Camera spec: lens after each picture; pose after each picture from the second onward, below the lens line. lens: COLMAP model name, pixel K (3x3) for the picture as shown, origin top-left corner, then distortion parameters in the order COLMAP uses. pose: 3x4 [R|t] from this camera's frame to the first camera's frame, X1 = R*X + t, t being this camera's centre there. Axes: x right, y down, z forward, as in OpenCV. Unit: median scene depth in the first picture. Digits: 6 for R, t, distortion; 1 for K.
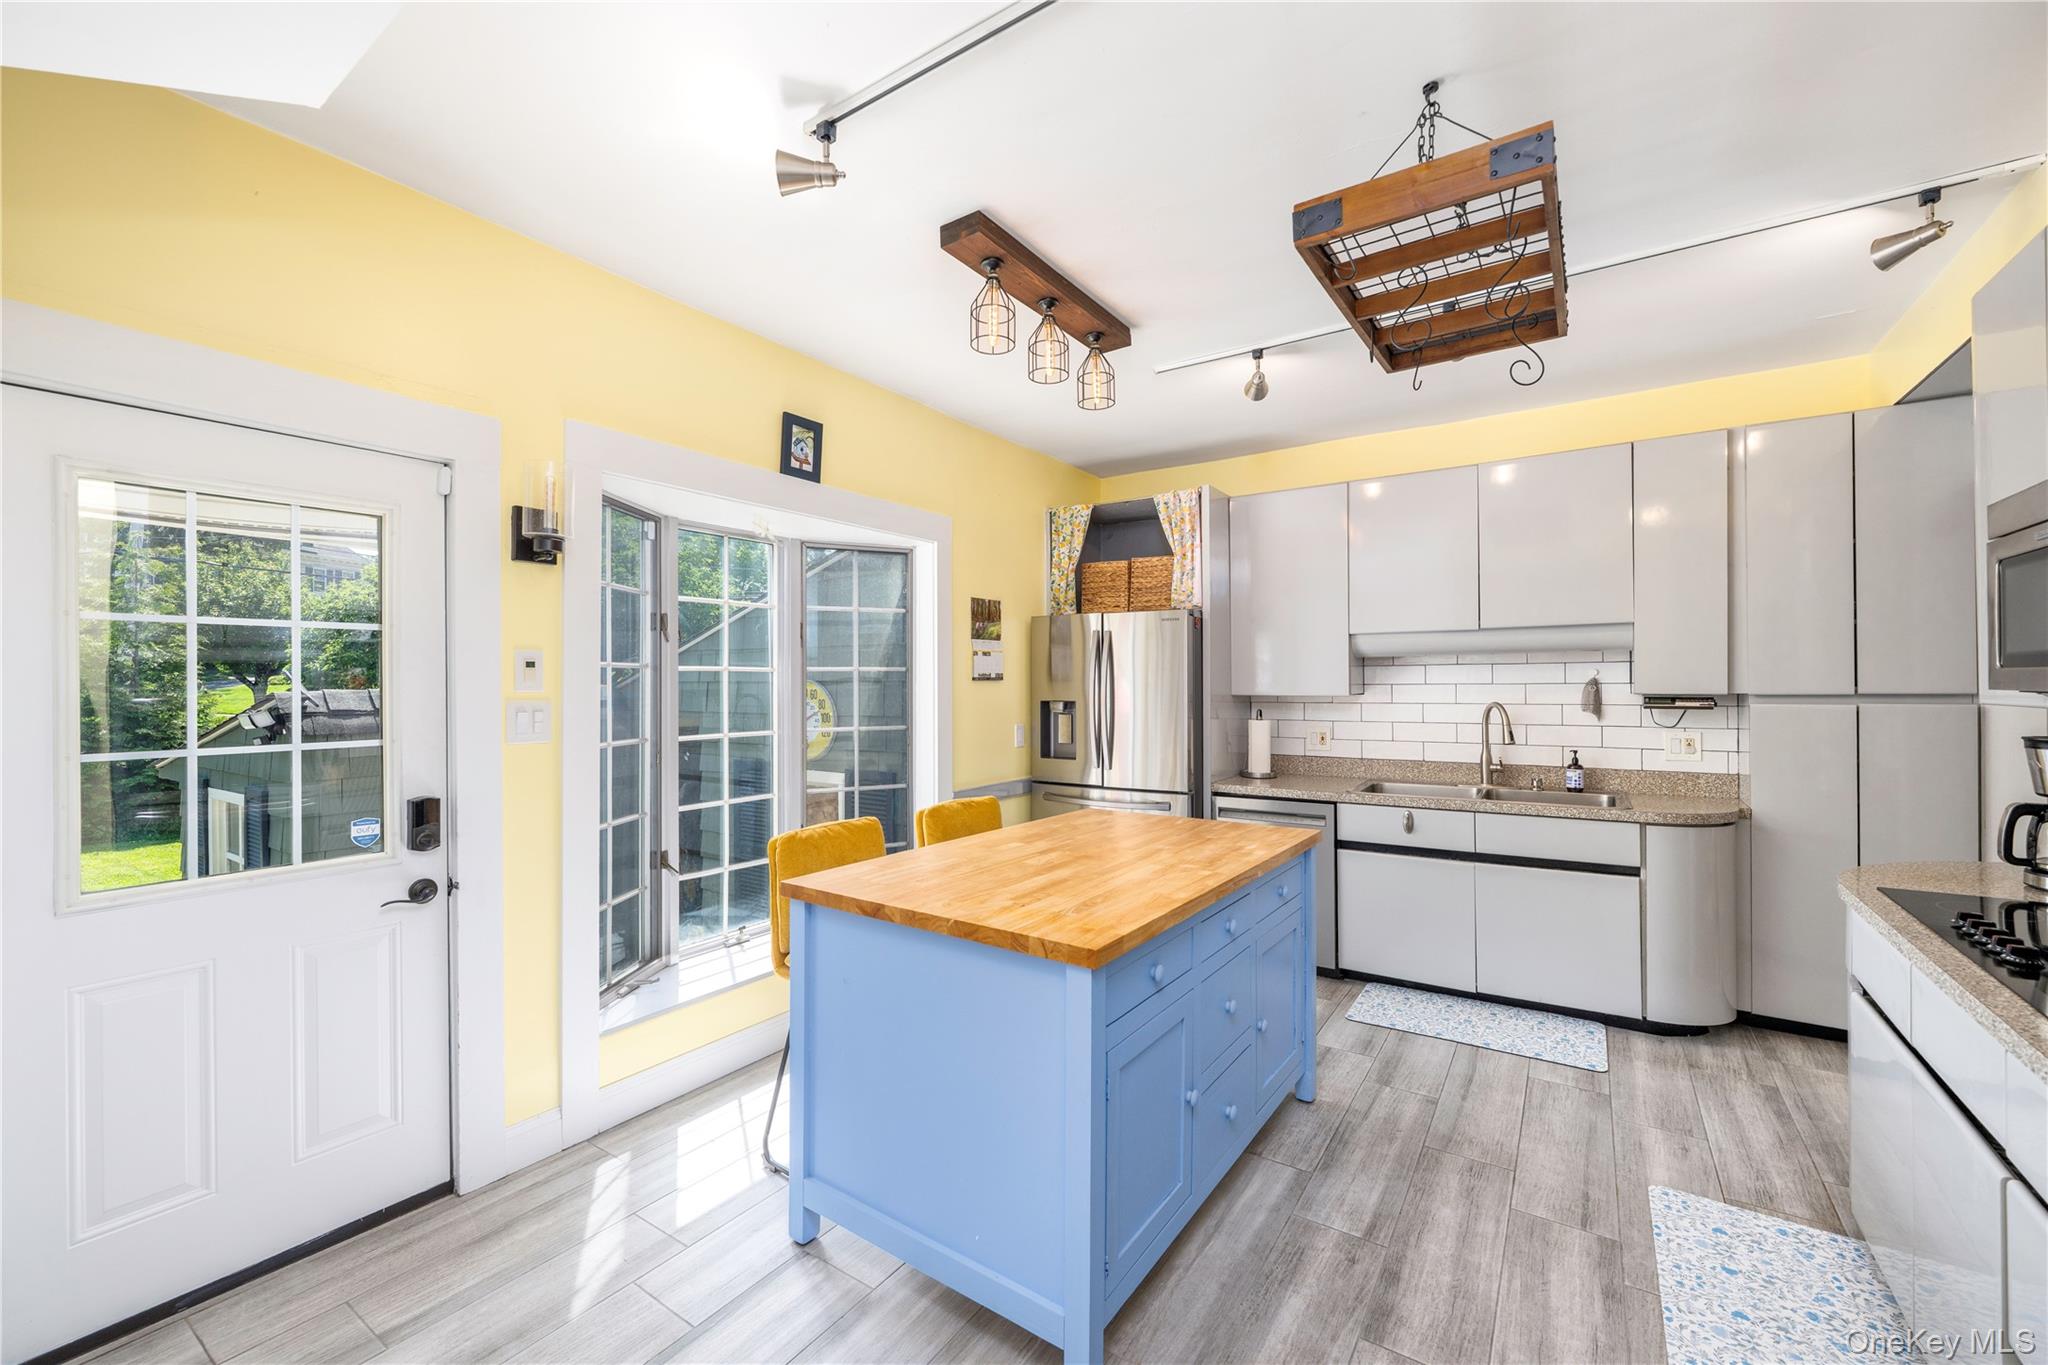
lens RADIAL K [[820.3, 0, 1027.2], [0, 820.3, 683.2], [0, 0, 1]] dist [-0.002233, 0.000093]
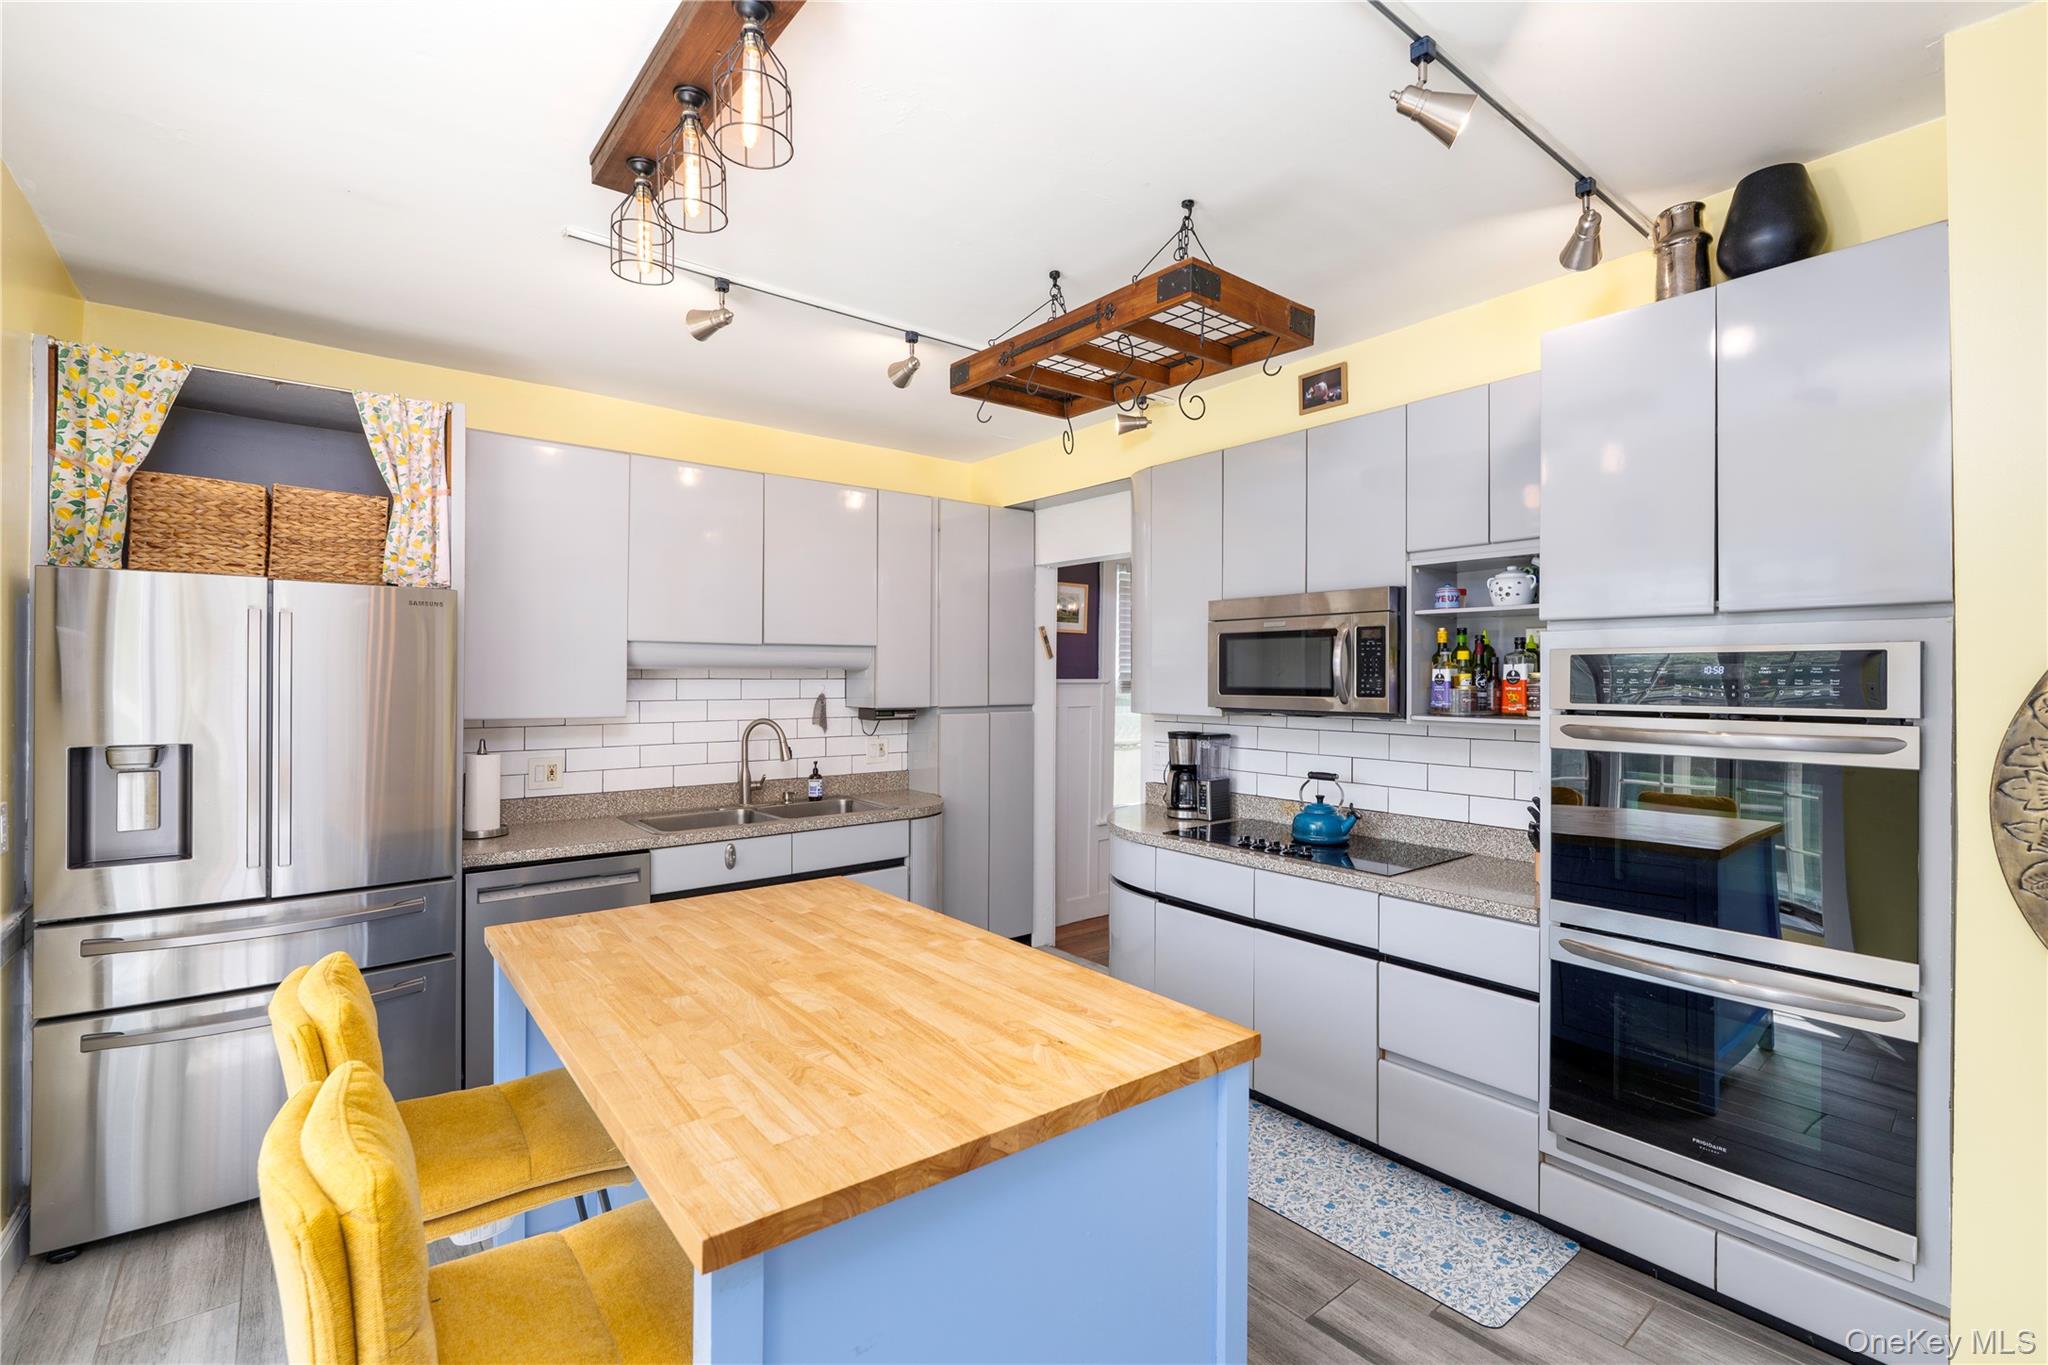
lens RADIAL K [[909.3, 0, 1013.9], [0, 909.3, 677.6], [0, 0, 1]] dist [-0.003341, -0.000188]
pose [[0.296183, 0.007996, 0.955098, -0.381970], [-0.002369, 0.999968, -0.007637, -0.018678], [-0.955128, -0.000001, 0.296192, 0.399983]]
